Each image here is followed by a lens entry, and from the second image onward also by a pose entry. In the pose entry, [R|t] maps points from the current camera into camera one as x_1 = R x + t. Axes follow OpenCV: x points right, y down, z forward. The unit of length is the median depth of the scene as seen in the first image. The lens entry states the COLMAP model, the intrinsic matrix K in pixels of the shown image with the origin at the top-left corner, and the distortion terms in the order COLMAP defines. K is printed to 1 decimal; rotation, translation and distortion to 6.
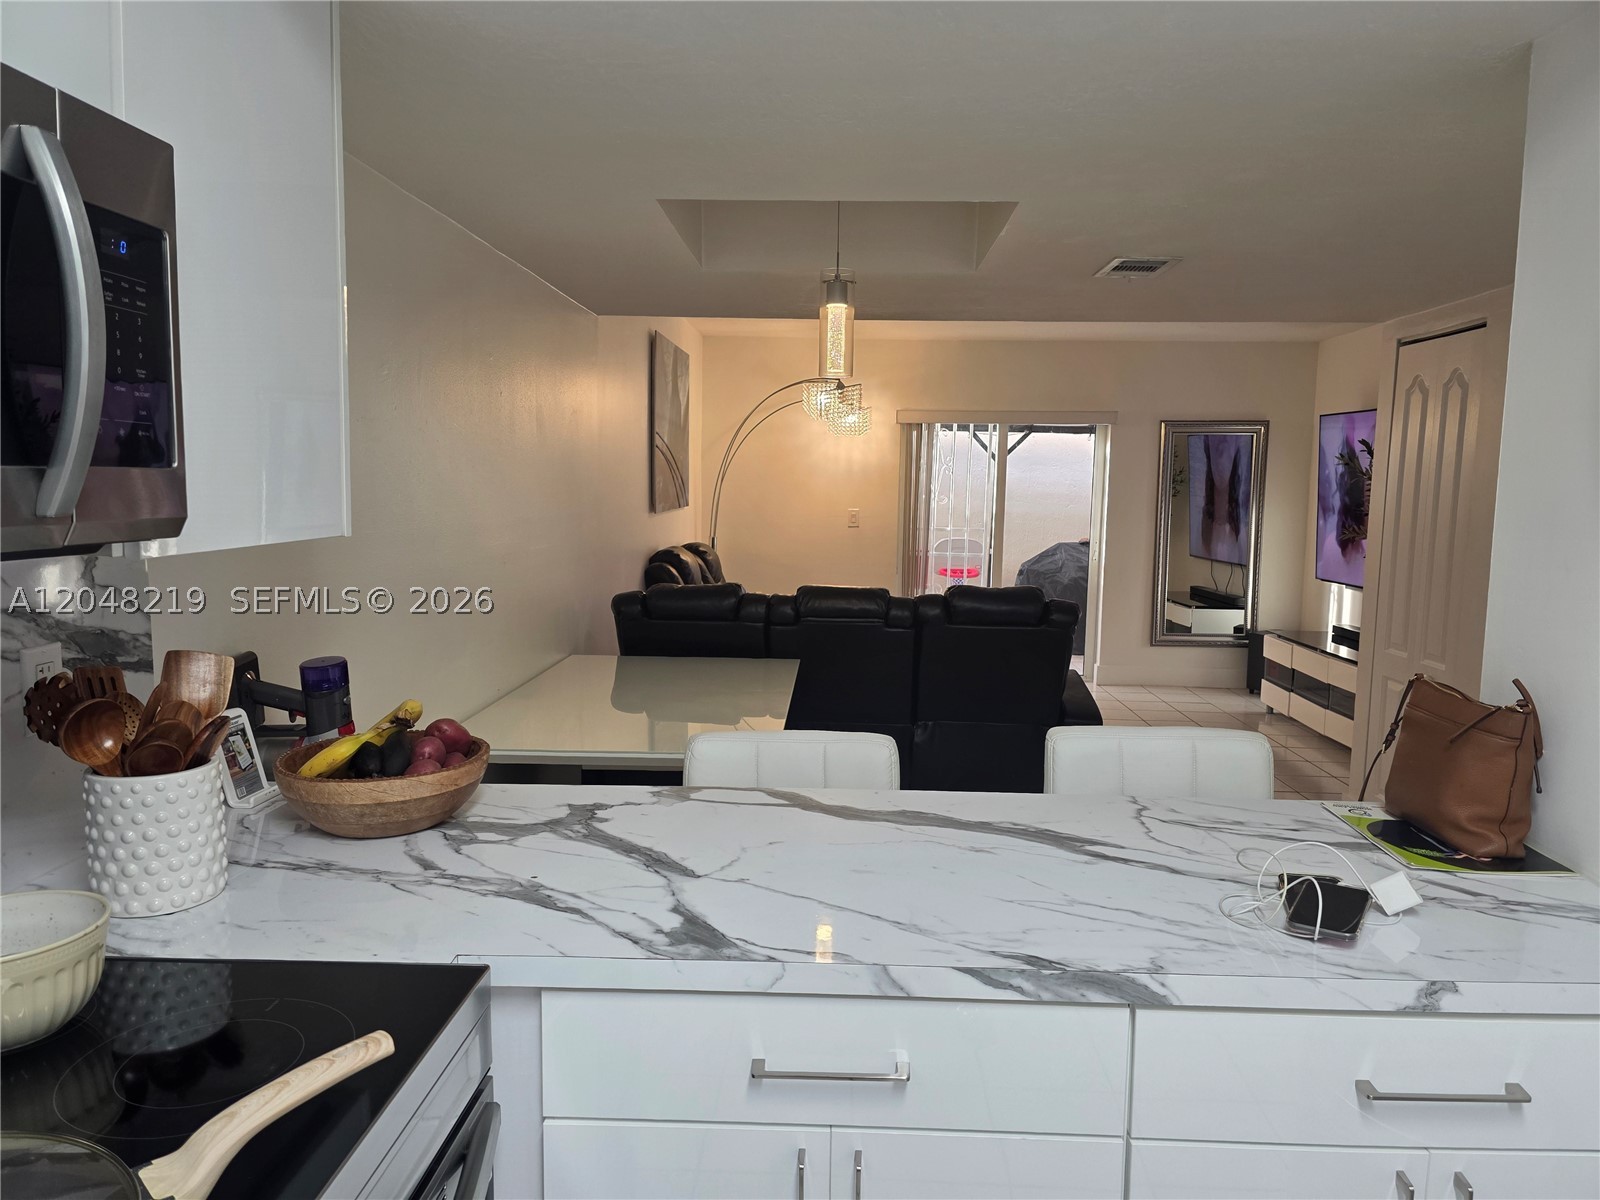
lens RADIAL K [[1075.5, 0, 806.5], [0, 1075.5, 604.5], [0, 0, 1]] dist [0.080320, -0.080630]
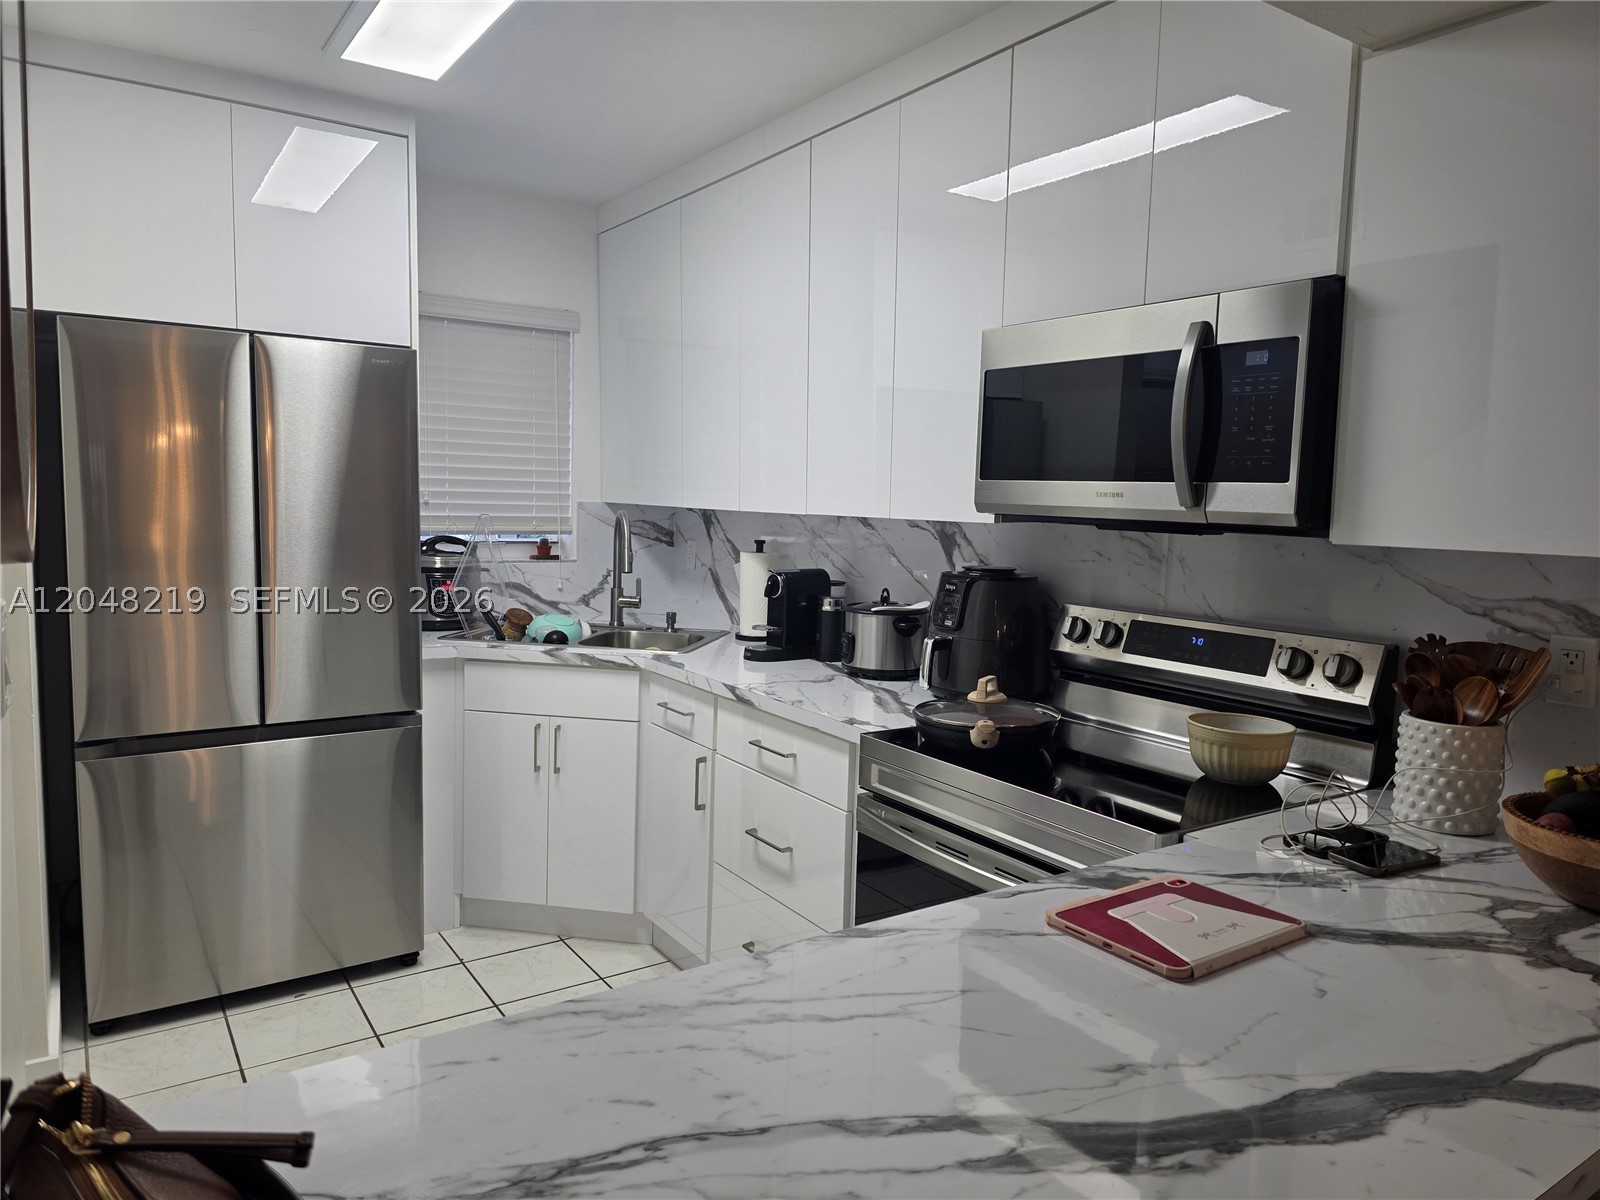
lens RADIAL K [[1075.5, 0, 821.1], [0, 1075.5, 597.9], [0, 0, 1]] dist [0.080320, -0.080630]
pose [[-0.800737, 0.020149, -0.598677, 0.243897], [-0.107771, 0.978280, 0.177069, -0.044413], [0.589242, 0.206305, -0.781173, 0.494541]]
